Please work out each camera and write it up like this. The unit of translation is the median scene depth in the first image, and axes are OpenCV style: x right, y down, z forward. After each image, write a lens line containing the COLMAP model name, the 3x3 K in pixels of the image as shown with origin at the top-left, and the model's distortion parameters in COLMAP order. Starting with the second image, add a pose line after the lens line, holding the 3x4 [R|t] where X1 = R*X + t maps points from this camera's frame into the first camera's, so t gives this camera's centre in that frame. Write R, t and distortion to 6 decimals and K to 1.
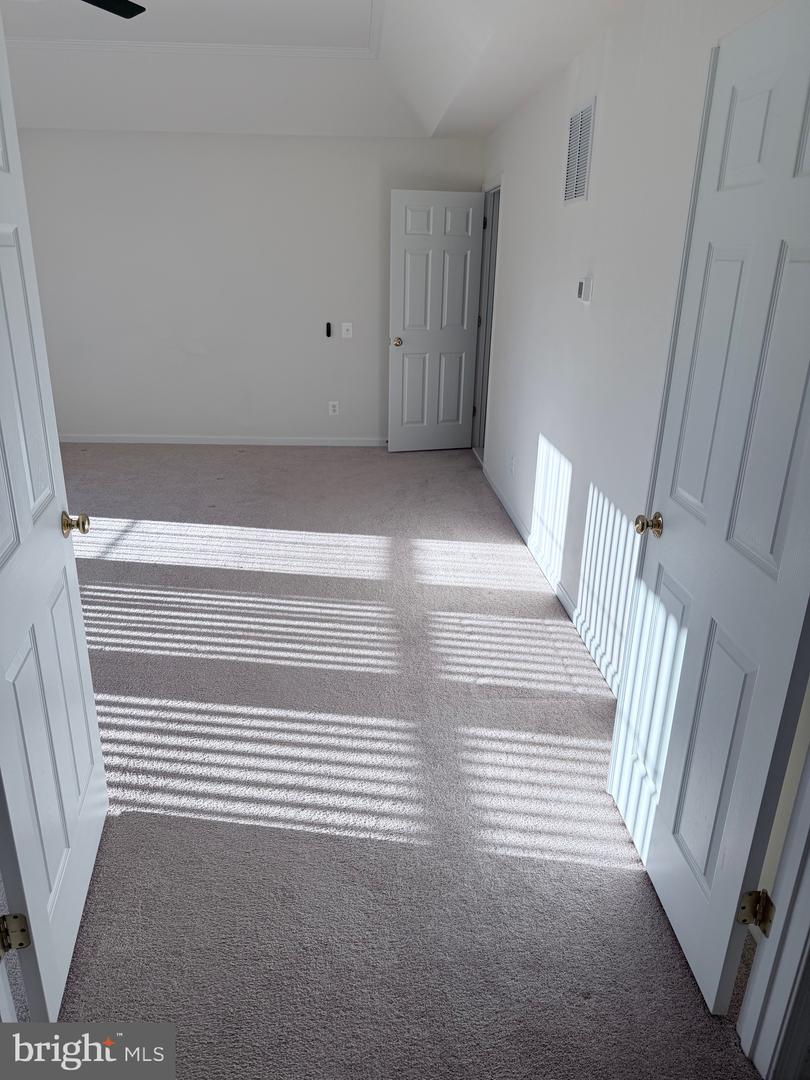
lens RADIAL K [[743.0, 0, 405.0], [0, 743.0, 540.0], [0, 0, 1]] dist [0.066579, -0.000035]
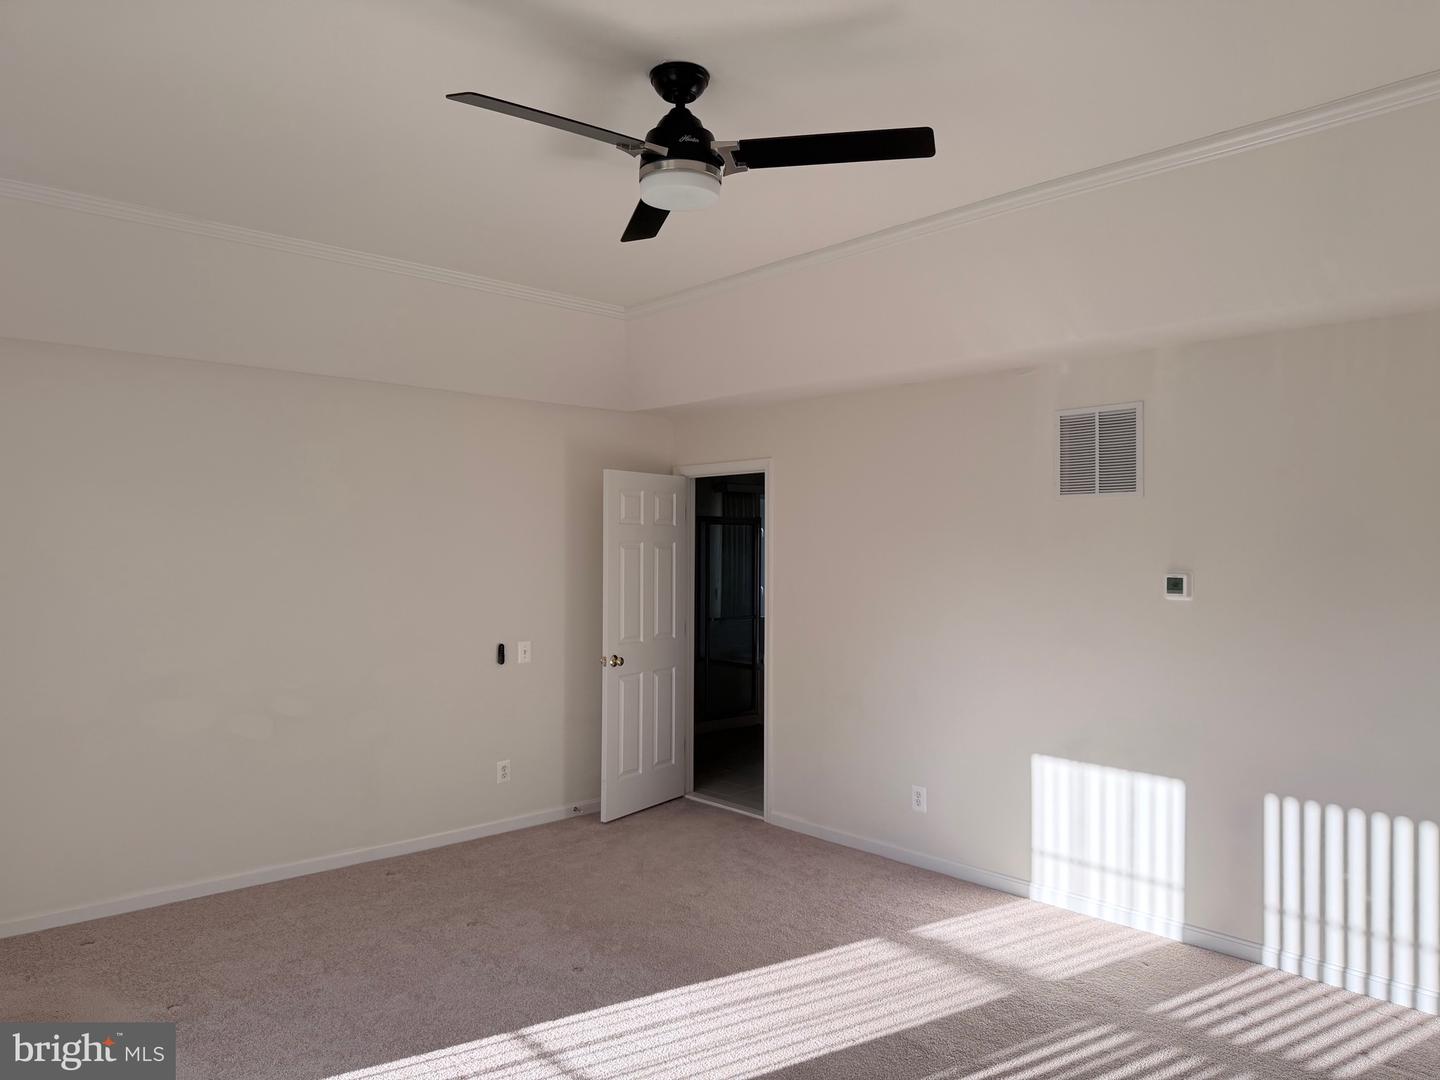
lens RADIAL K [[1024.0, 0, 720.0], [0, 1024.0, 540.0], [0, 0, 1]] dist [0.028870, -0.007147]
pose [[0.771428, -0.019969, 0.636003, -0.721737], [0.232355, 0.939328, -0.252338, -0.139170], [-0.592376, 0.342439, 0.729264, 0.256788]]
